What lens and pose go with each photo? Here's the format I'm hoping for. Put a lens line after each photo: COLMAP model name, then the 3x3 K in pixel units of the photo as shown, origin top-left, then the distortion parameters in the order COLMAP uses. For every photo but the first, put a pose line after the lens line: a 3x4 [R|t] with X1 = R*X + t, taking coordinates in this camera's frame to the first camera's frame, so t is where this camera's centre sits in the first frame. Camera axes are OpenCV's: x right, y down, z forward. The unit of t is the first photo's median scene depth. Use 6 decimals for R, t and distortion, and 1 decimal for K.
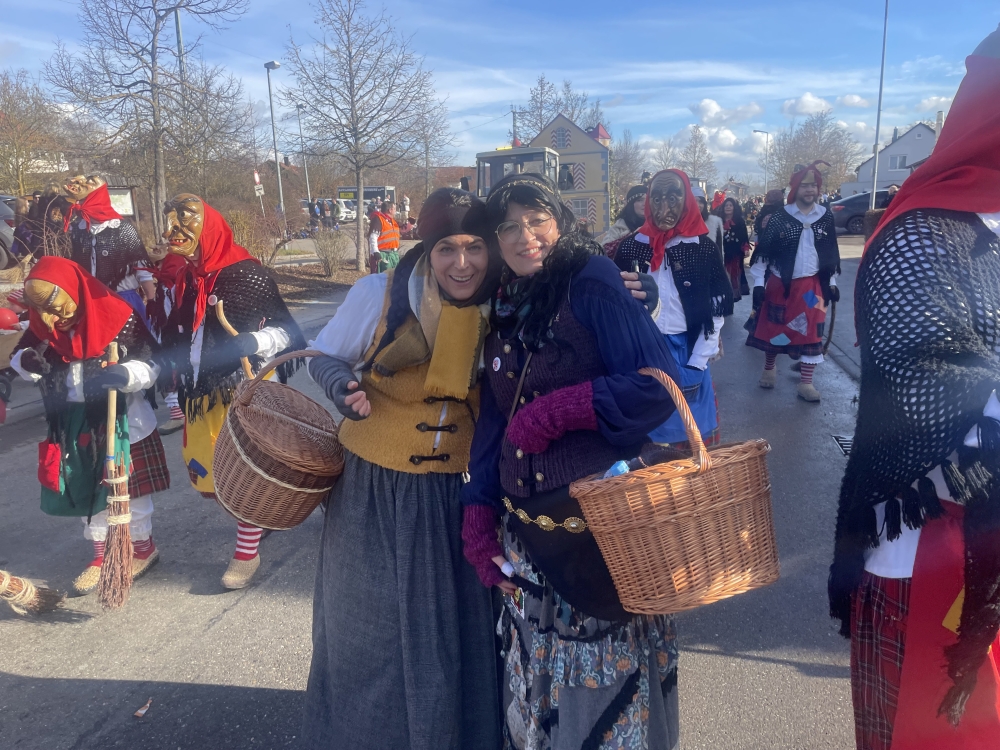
lens RADIAL K [[746.9, 0, 500.7], [0, 746.9, 379.5], [0, 0, 1]] dist [0.083756, -0.098140]
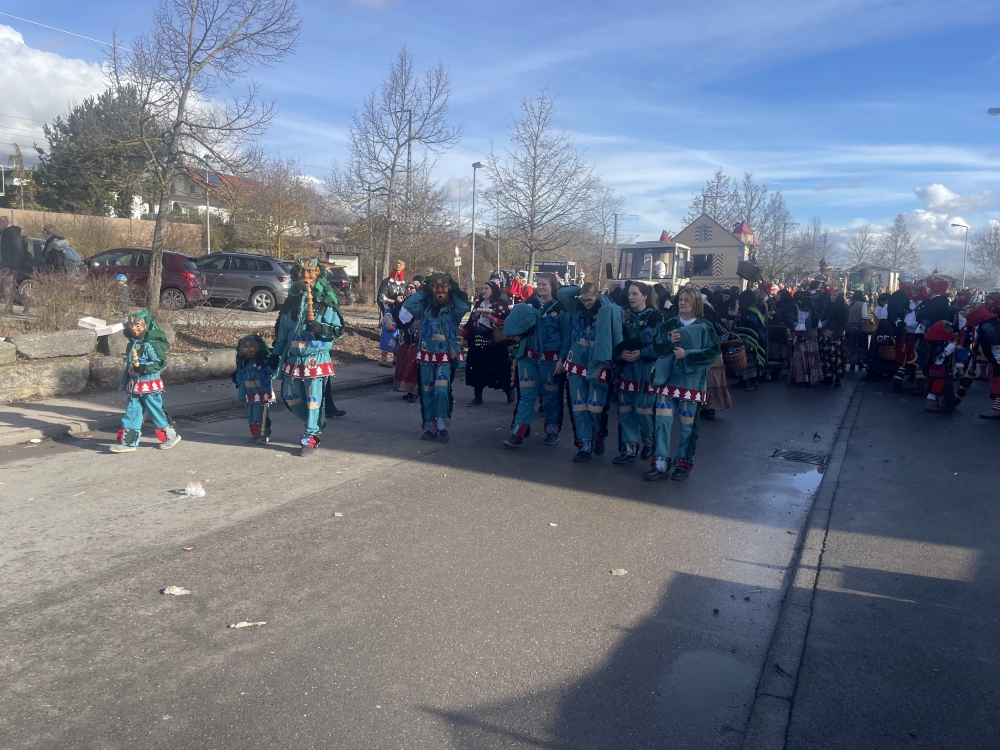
lens RADIAL K [[756.7, 0, 490.6], [0, 756.7, 371.1], [0, 0, 1]] dist [0.090447, -0.120111]
pose [[0.964135, 0.087351, -0.250627, 0.058291], [-0.113084, 0.989487, -0.090157, 0.028025], [0.240117, 0.115266, 0.963876, -0.153025]]
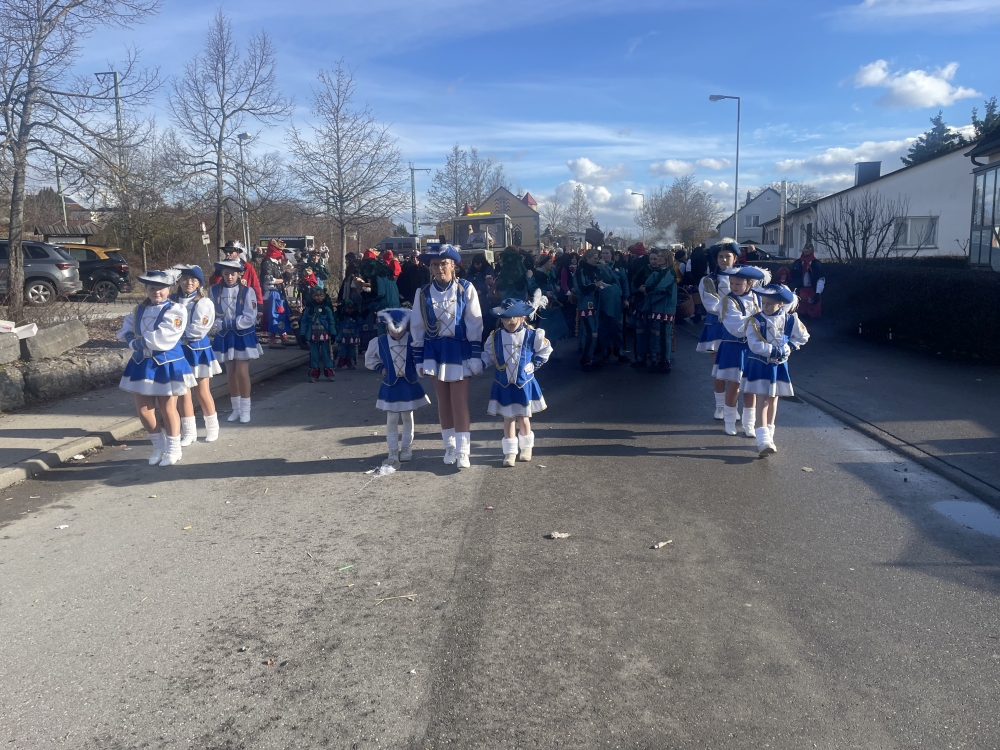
lens RADIAL K [[753.7, 0, 482.5], [0, 753.7, 371.6], [0, 0, 1]] dist [0.092148, -0.120760]
pose [[0.991177, -0.011459, 0.132051, -0.096973], [0.021173, 0.997152, -0.072390, 0.042008], [-0.130846, 0.074547, 0.988596, -0.188413]]
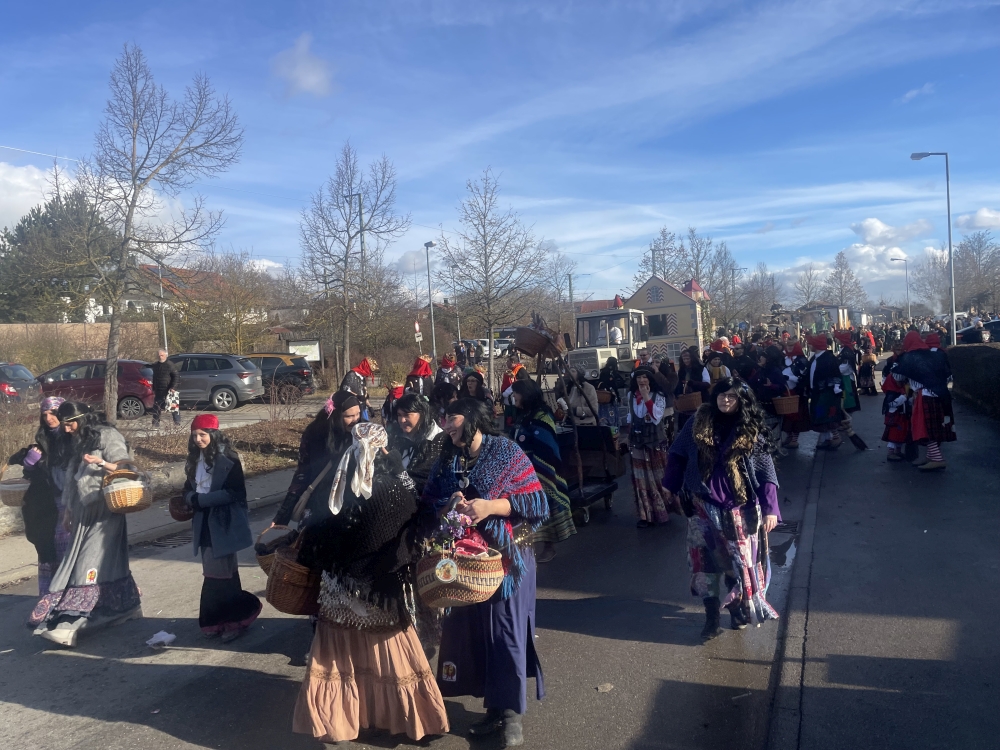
lens RADIAL K [[756.2, 0, 489.6], [0, 756.2, 376.4], [0, 0, 1]] dist [0.091141, -0.121506]
pose [[0.976603, -0.020396, -0.214080, 0.059971], [-0.016385, 0.985542, -0.168639, 0.013282], [0.214424, 0.168201, 0.962149, -0.154307]]
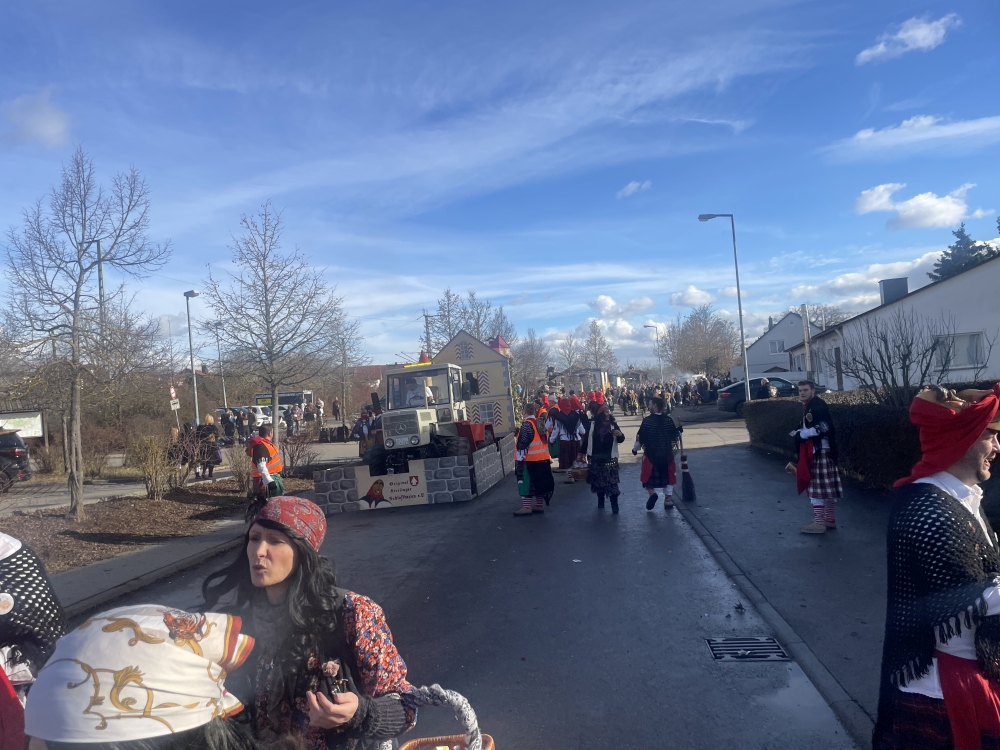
lens RADIAL K [[745.1, 0, 488.1], [0, 745.1, 387.0], [0, 0, 1]] dist [0.092928, -0.113745]
pose [[0.994529, -0.048667, 0.092437, 0.009192], [0.069133, 0.969990, -0.233109, -0.010752], [-0.078318, 0.238224, 0.968047, -0.029064]]
